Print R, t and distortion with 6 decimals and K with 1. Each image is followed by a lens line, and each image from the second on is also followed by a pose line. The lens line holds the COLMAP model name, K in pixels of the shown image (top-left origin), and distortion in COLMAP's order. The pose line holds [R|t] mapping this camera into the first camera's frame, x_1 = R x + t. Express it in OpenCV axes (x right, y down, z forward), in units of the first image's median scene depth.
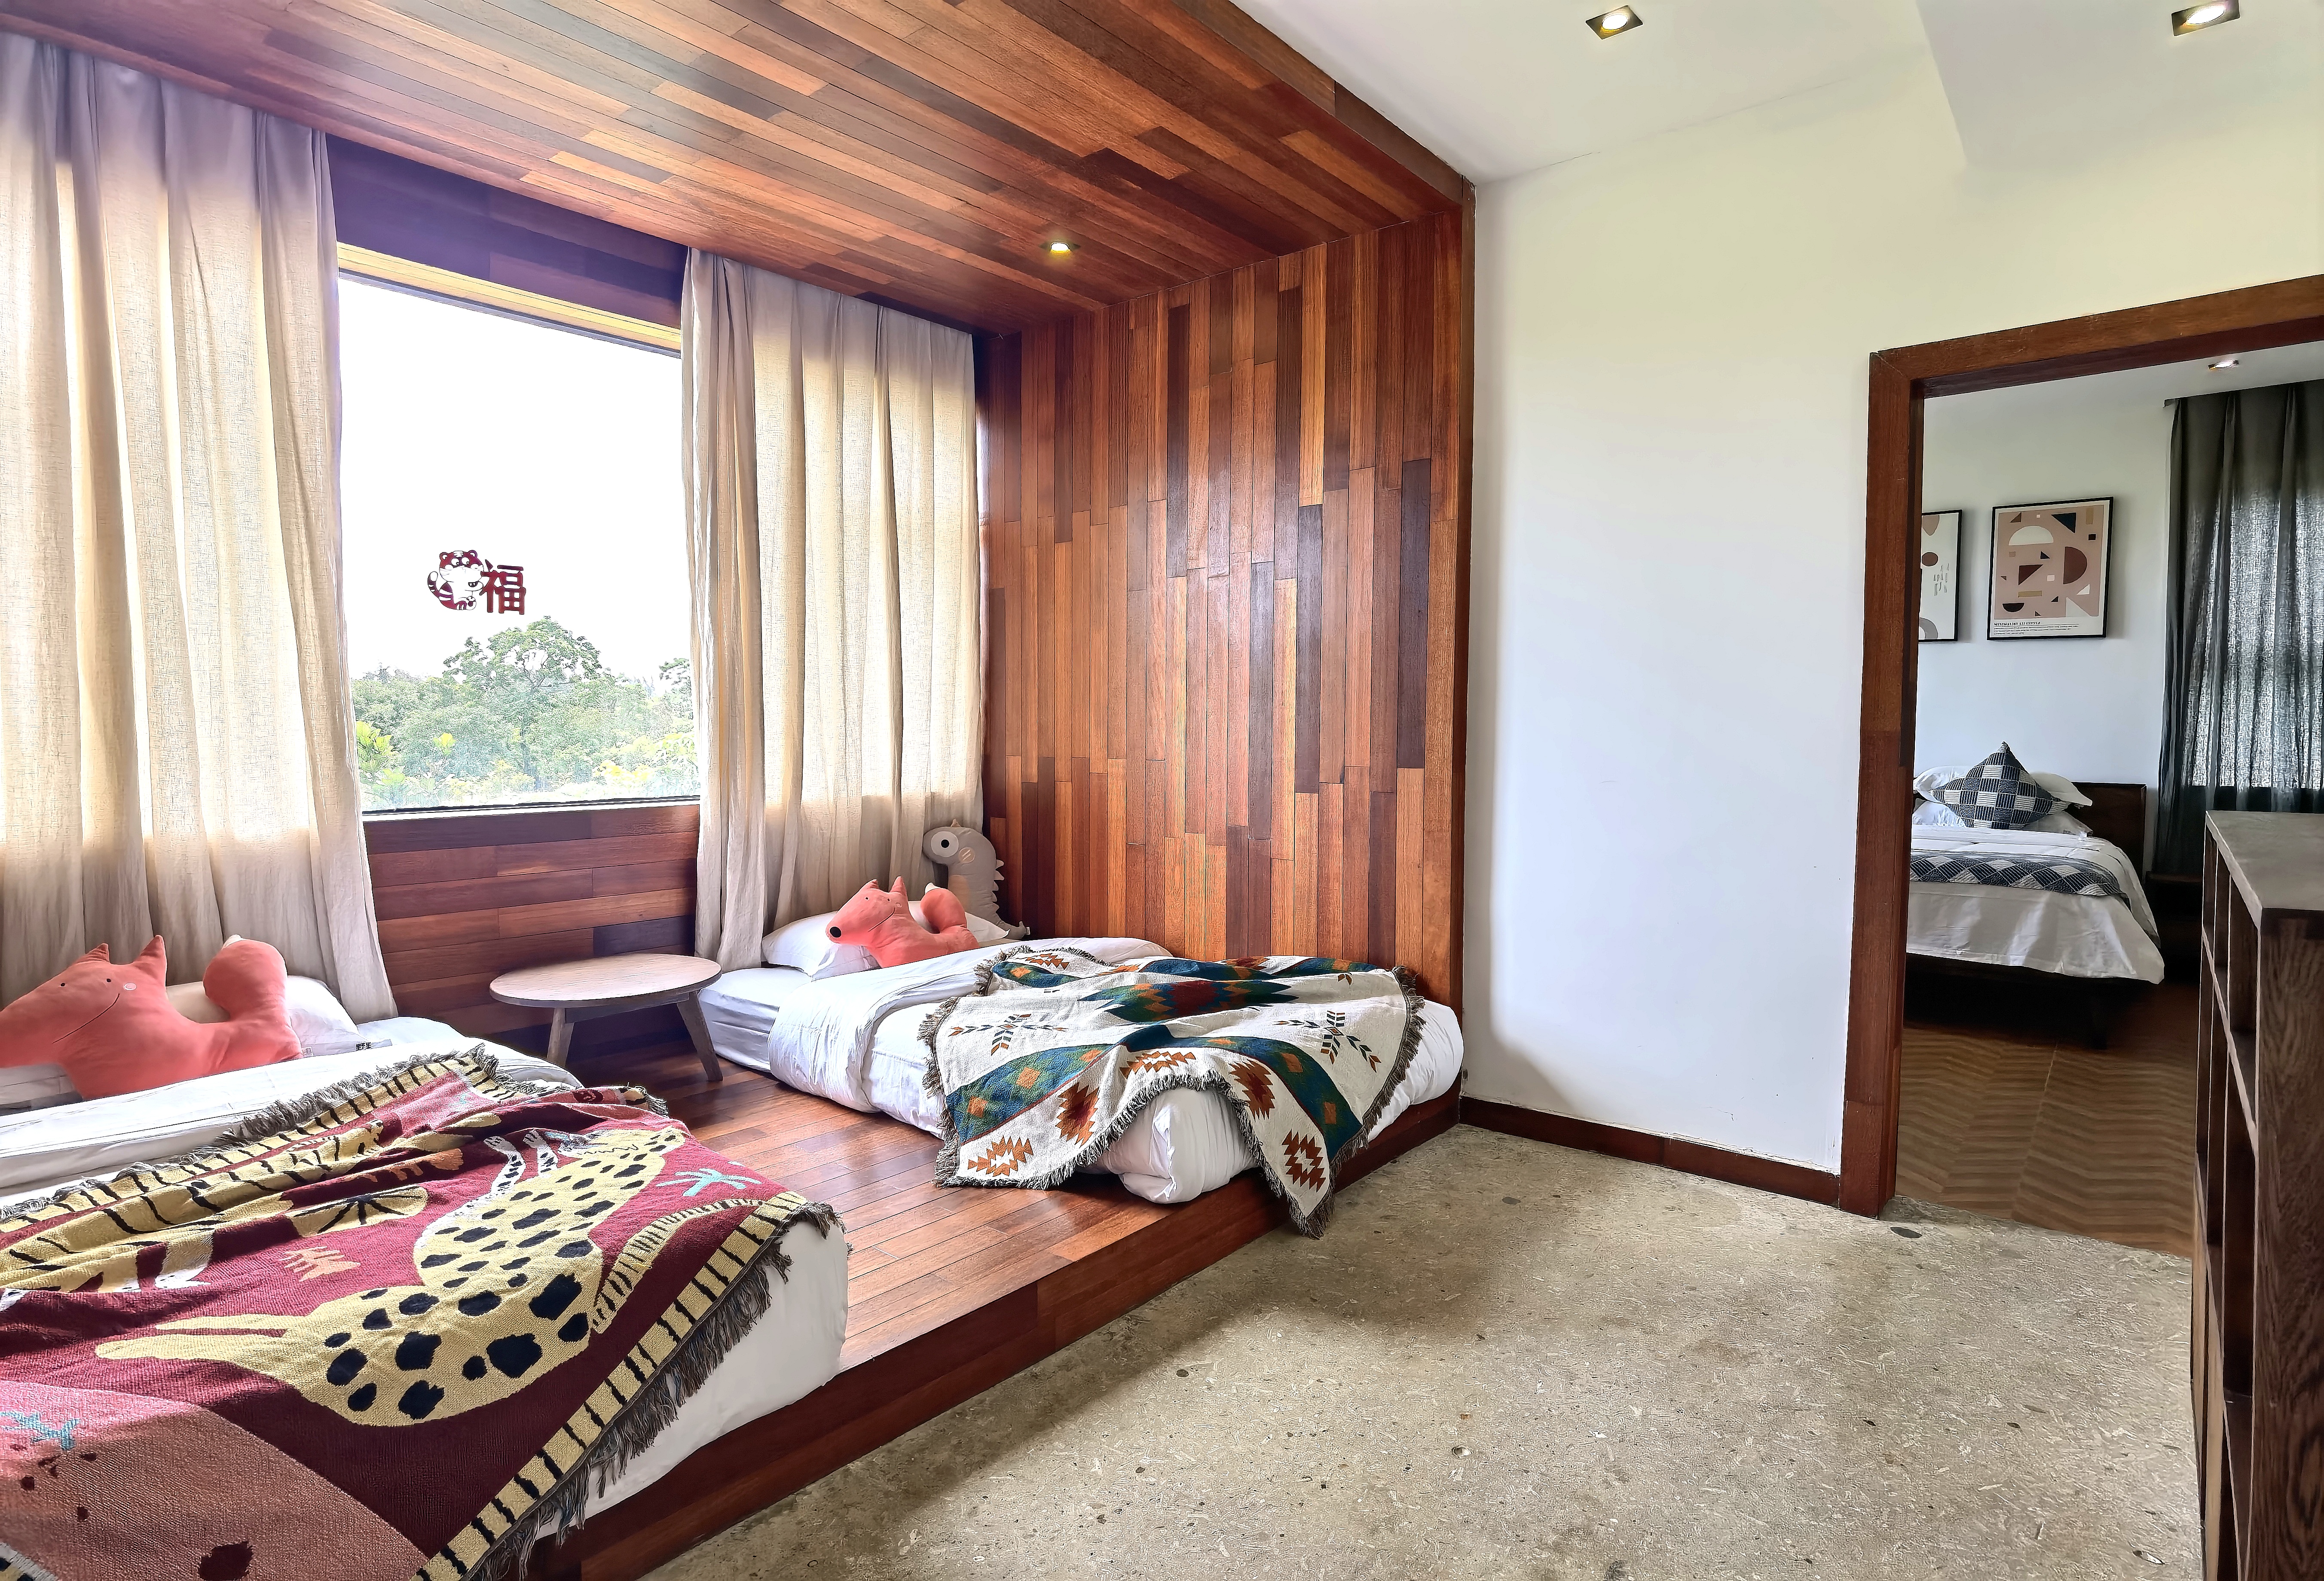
lens RADIAL K [[1191.2, 0, 1154.6], [0, 1191.2, 775.8], [0, 0, 1]] dist [-0.052219, 0.023569]
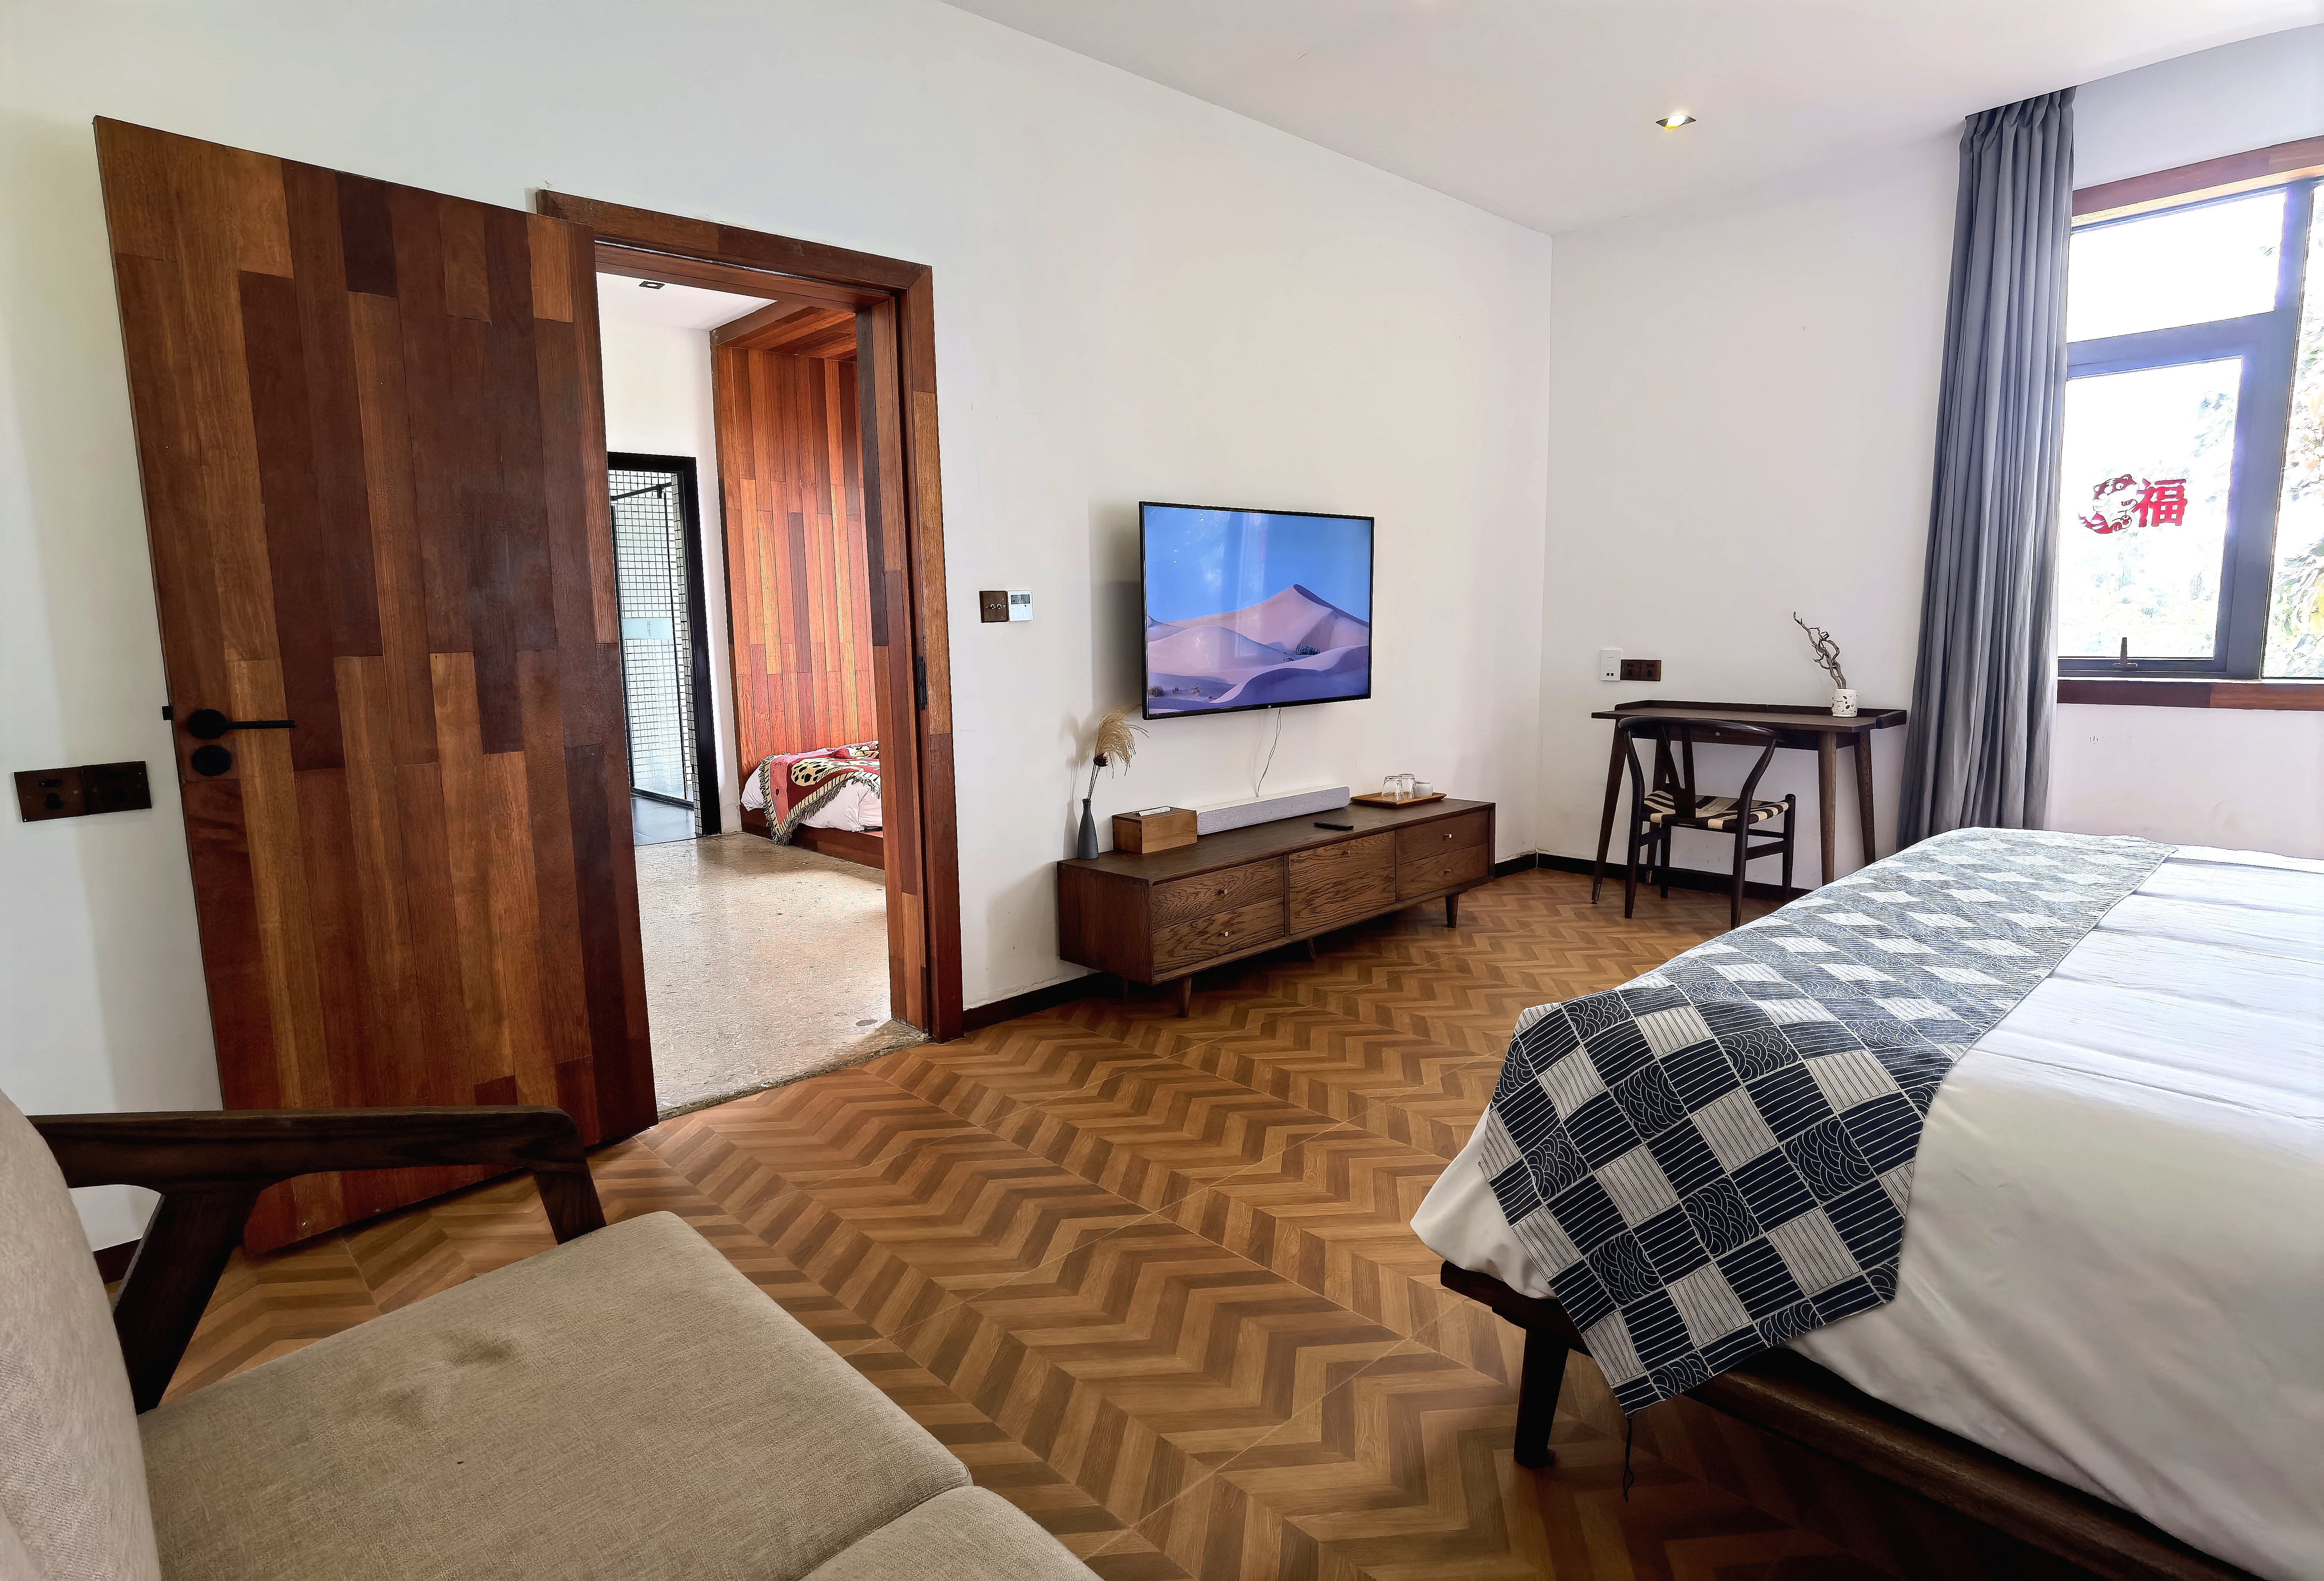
lens RADIAL K [[1191.2, 0, 1154.6], [0, 1191.2, 775.8], [0, 0, 1]] dist [-0.052219, 0.023569]
pose [[-0.103618, 0.128285, -0.986309, 3.622159], [-0.023863, 0.991041, 0.131408, -0.081839], [0.994331, 0.037152, -0.099628, 2.801262]]
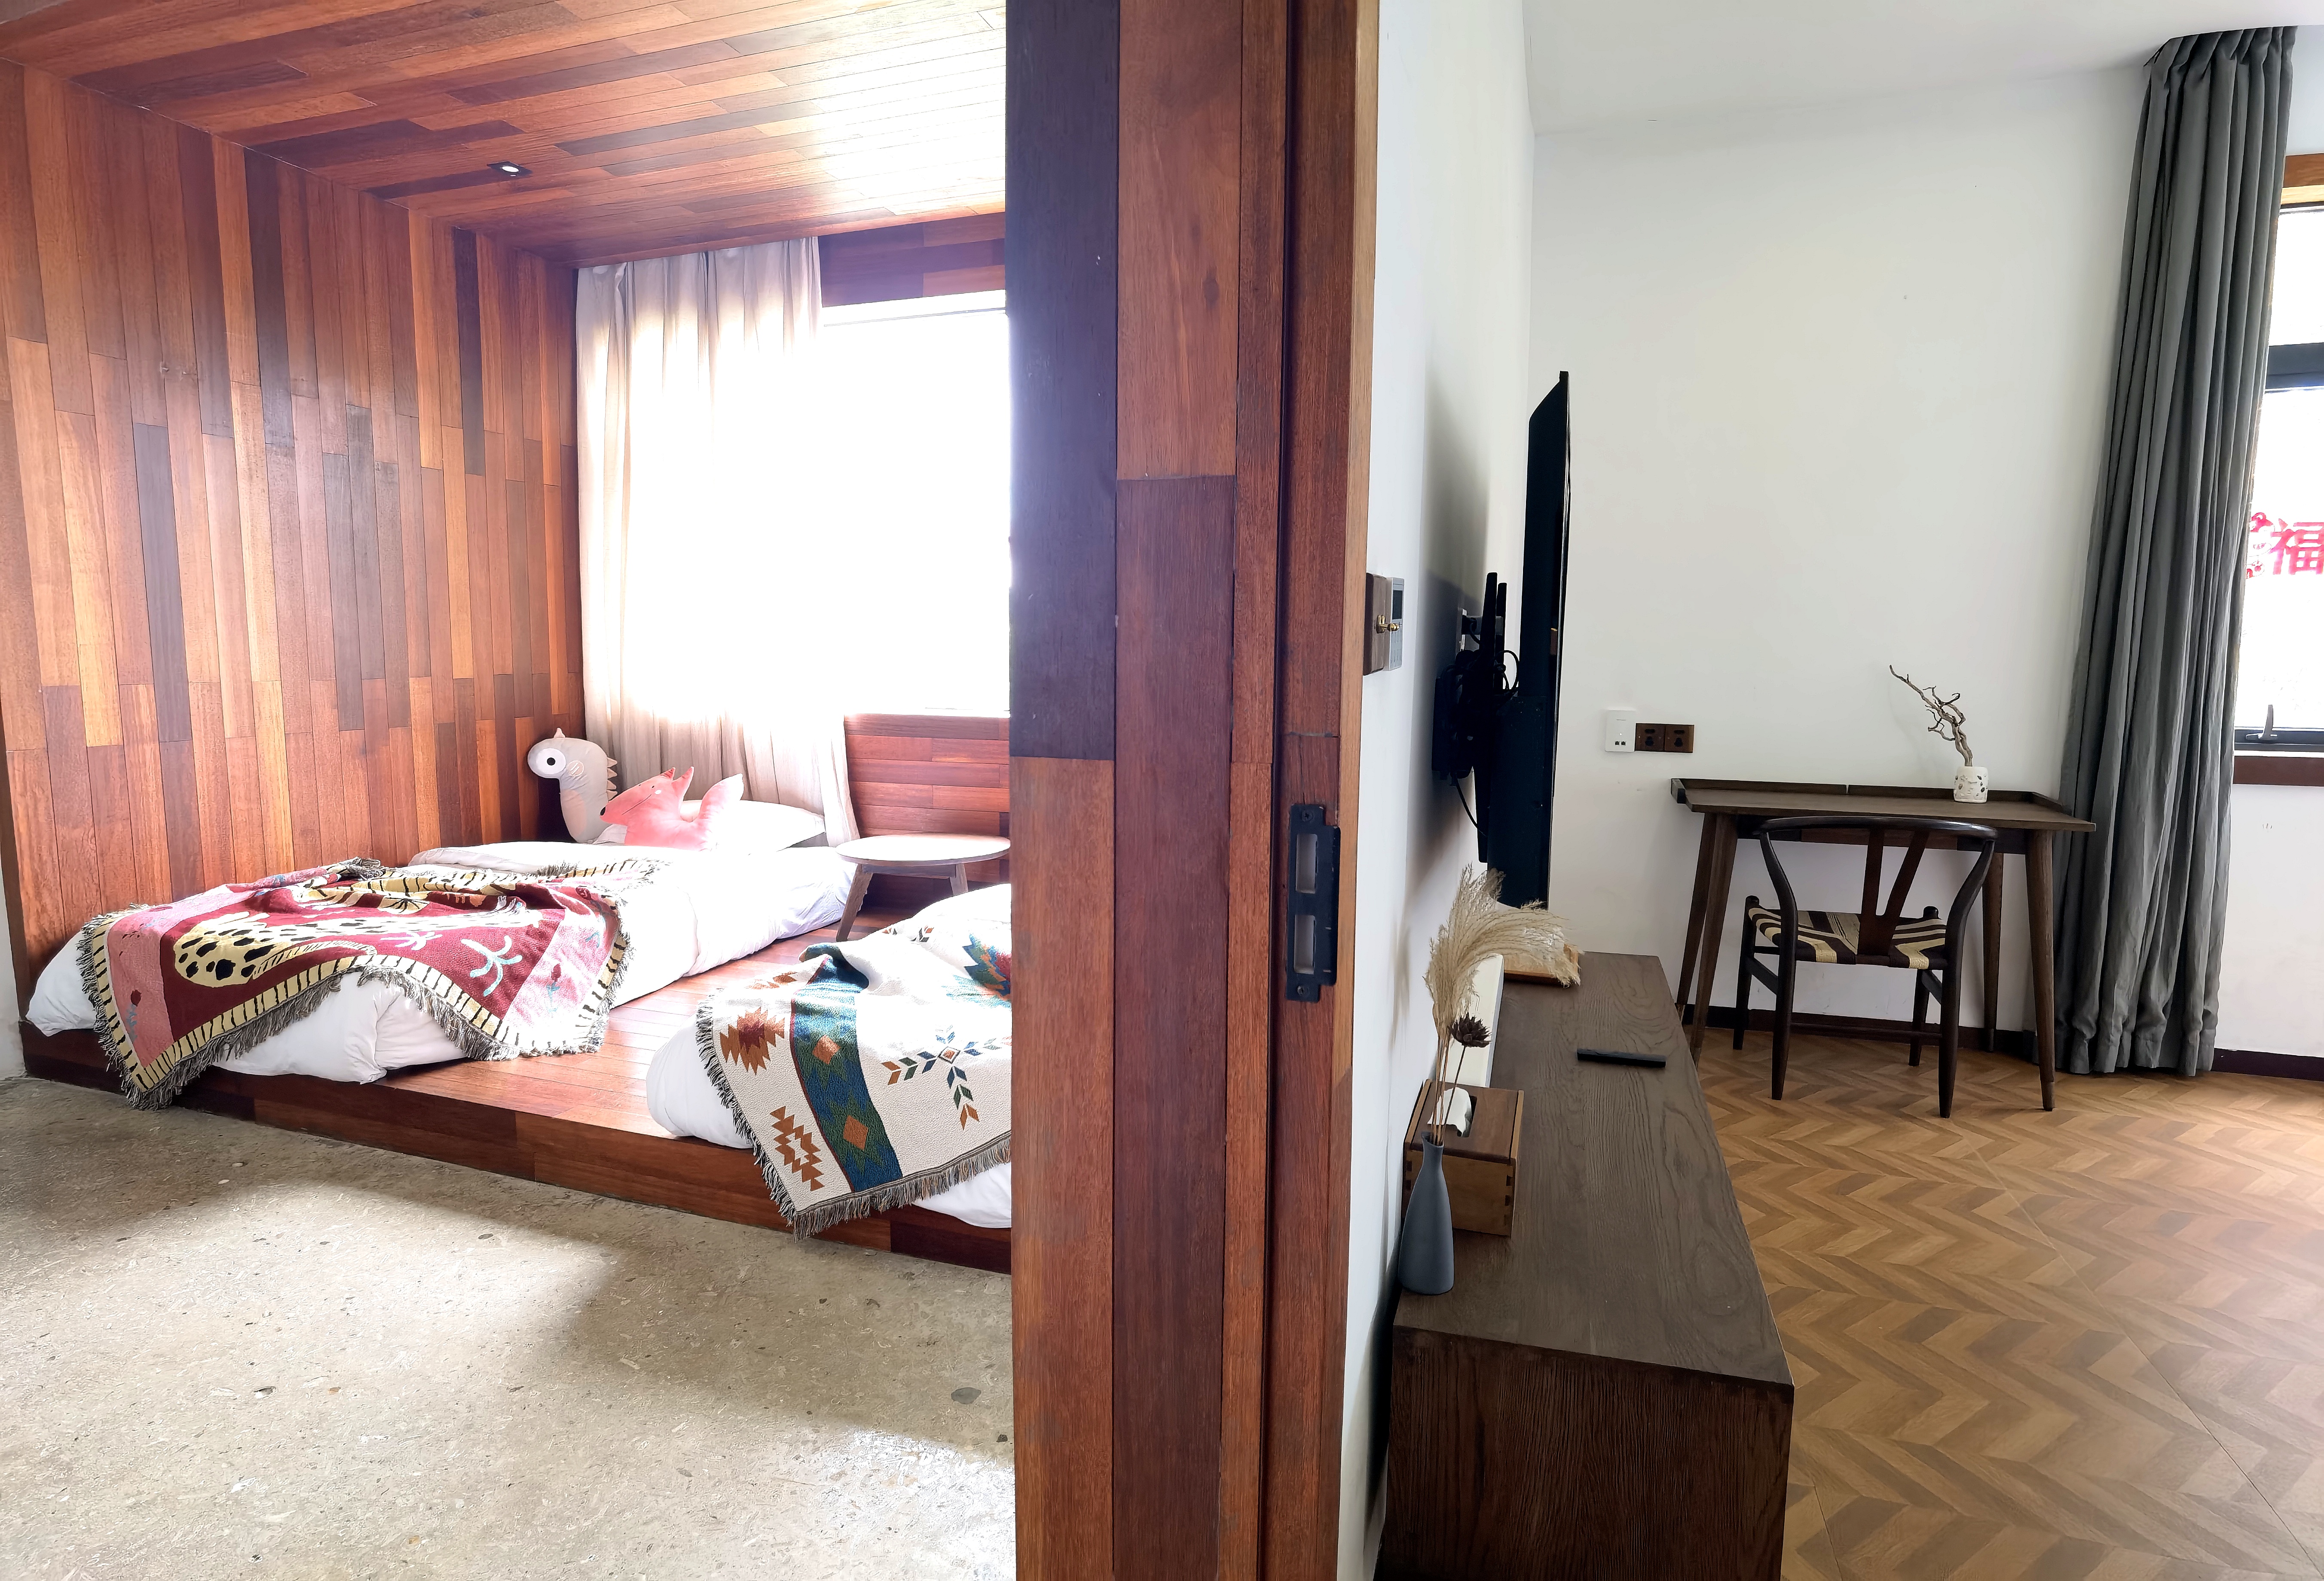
lens RADIAL K [[1191.2, 0, 1154.6], [0, 1191.2, 775.8], [0, 0, 1]] dist [-0.052219, 0.023569]
pose [[0.376685, 0.099976, -0.920931, 1.899976], [-0.044568, 0.994964, 0.089784, -0.065951], [0.925269, 0.007224, 0.379244, 1.824117]]
